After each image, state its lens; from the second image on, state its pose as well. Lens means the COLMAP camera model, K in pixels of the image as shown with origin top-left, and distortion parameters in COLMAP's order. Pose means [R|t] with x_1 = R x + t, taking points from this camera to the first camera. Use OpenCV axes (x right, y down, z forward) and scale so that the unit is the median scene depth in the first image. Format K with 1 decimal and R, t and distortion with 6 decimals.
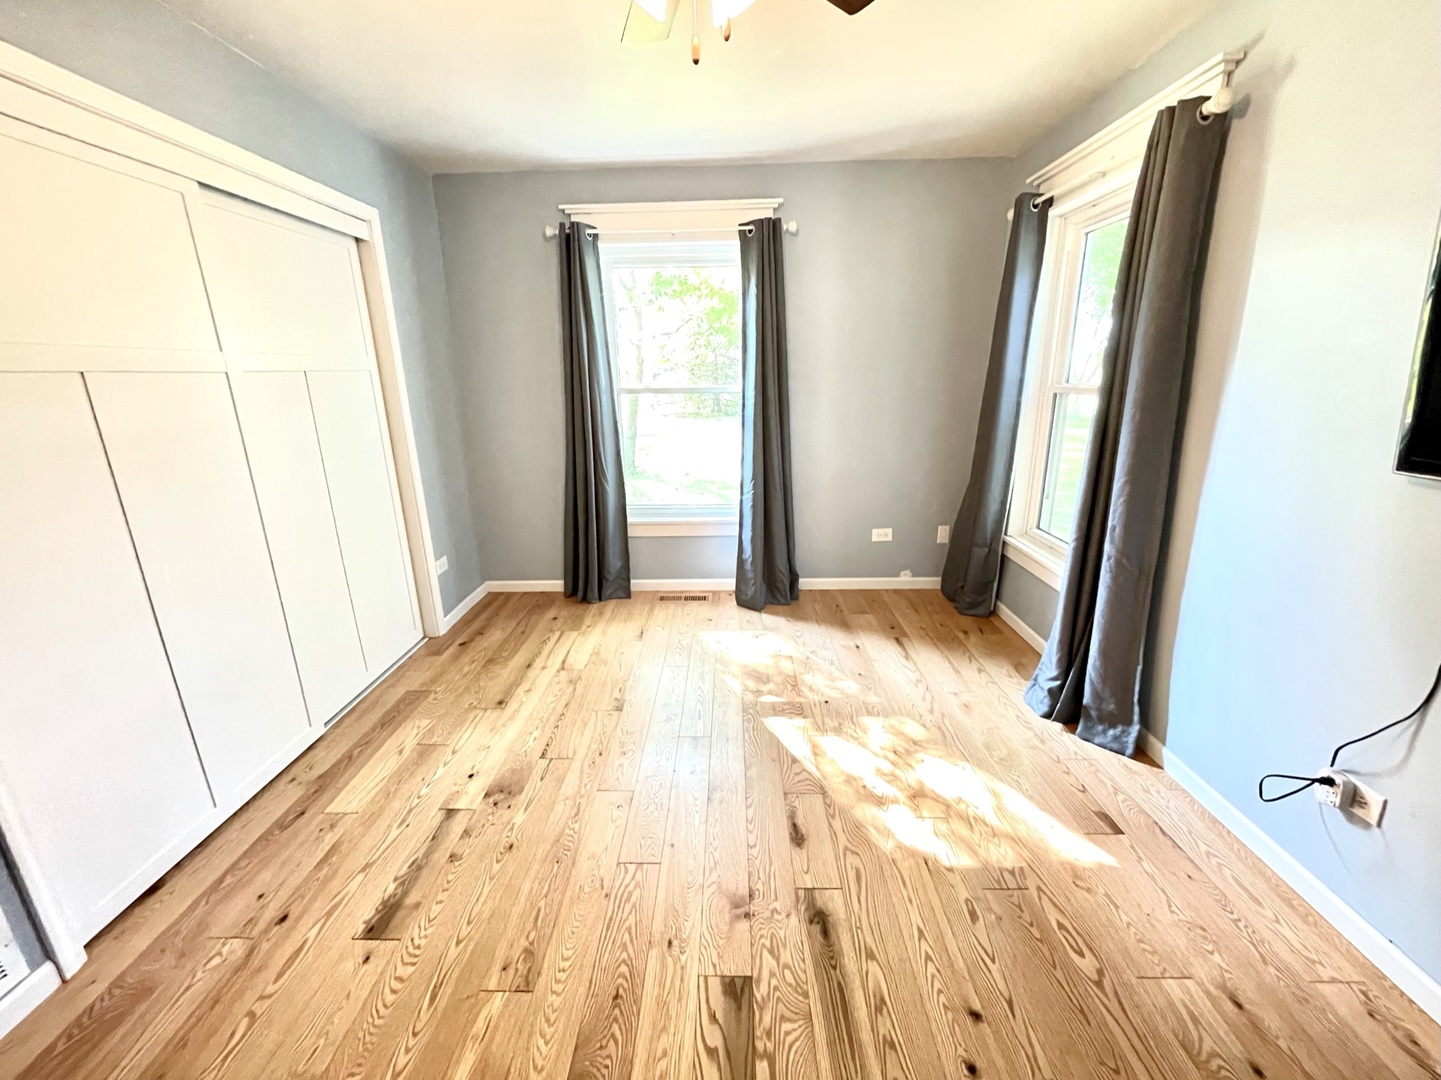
lens RADIAL K [[590.5, 0, 717.2], [0, 590.5, 542.7], [0, 0, 1]] dist [-0.013241, 0.004858]
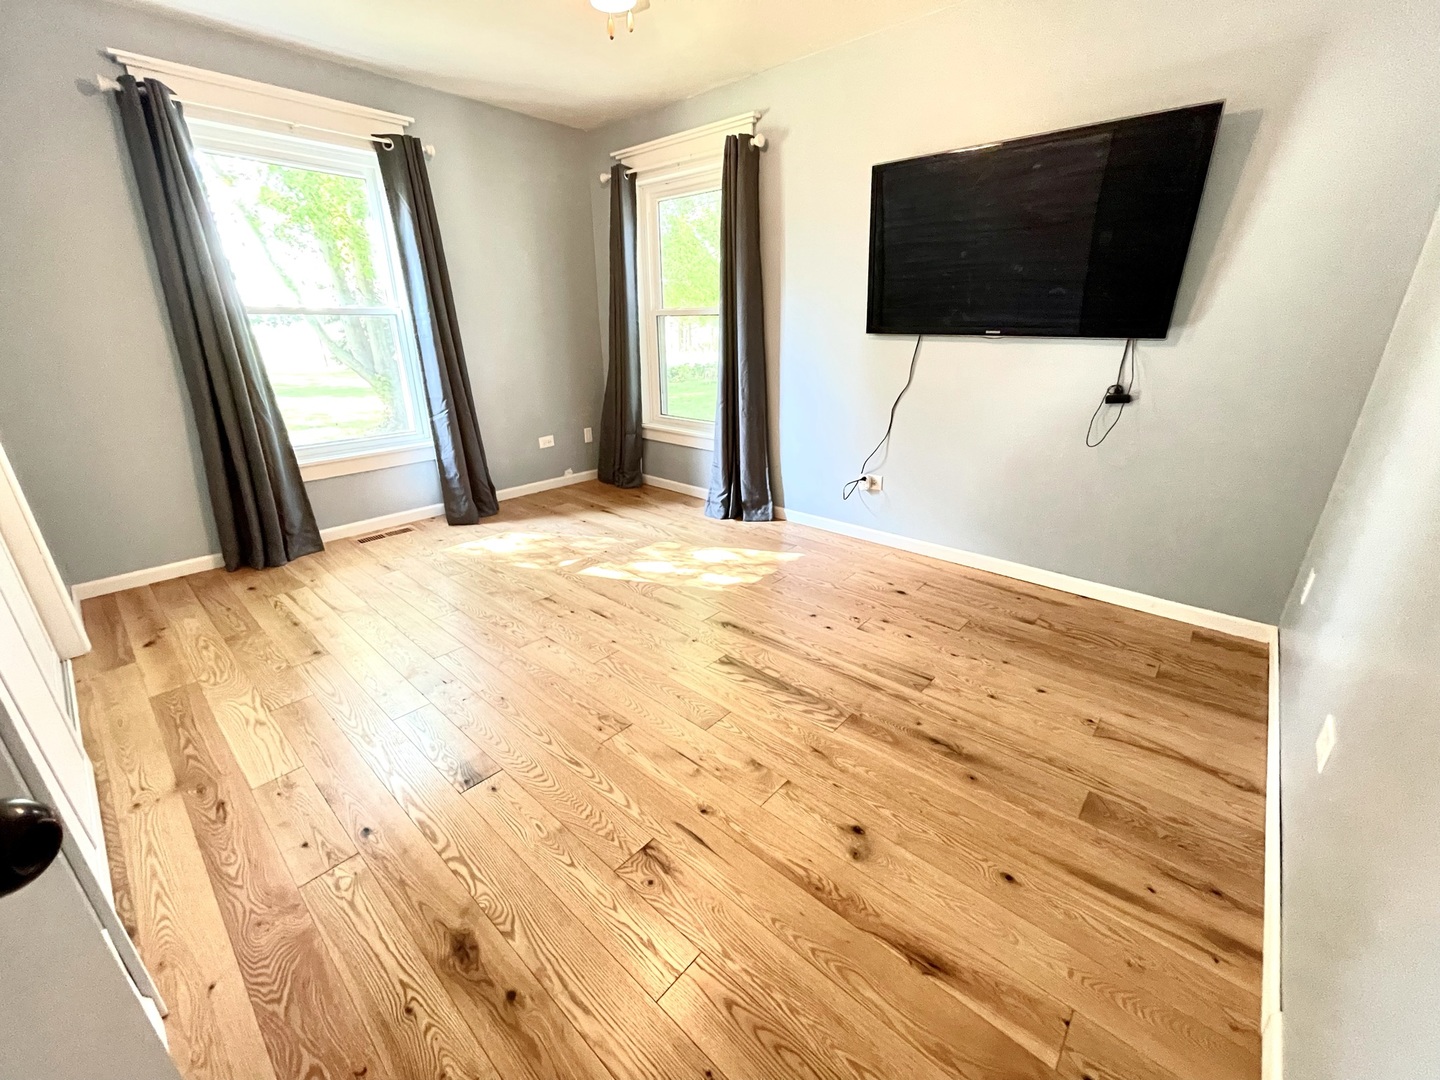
lens RADIAL K [[579.1, 0, 714.4], [0, 579.1, 542.8], [0, 0, 1]] dist [-0.001576, -0.001044]
pose [[0.645560, -0.257454, 0.719006, -0.493056], [0.207665, 0.965167, 0.159144, 0.084002], [-0.734933, 0.046575, 0.676538, -0.037578]]
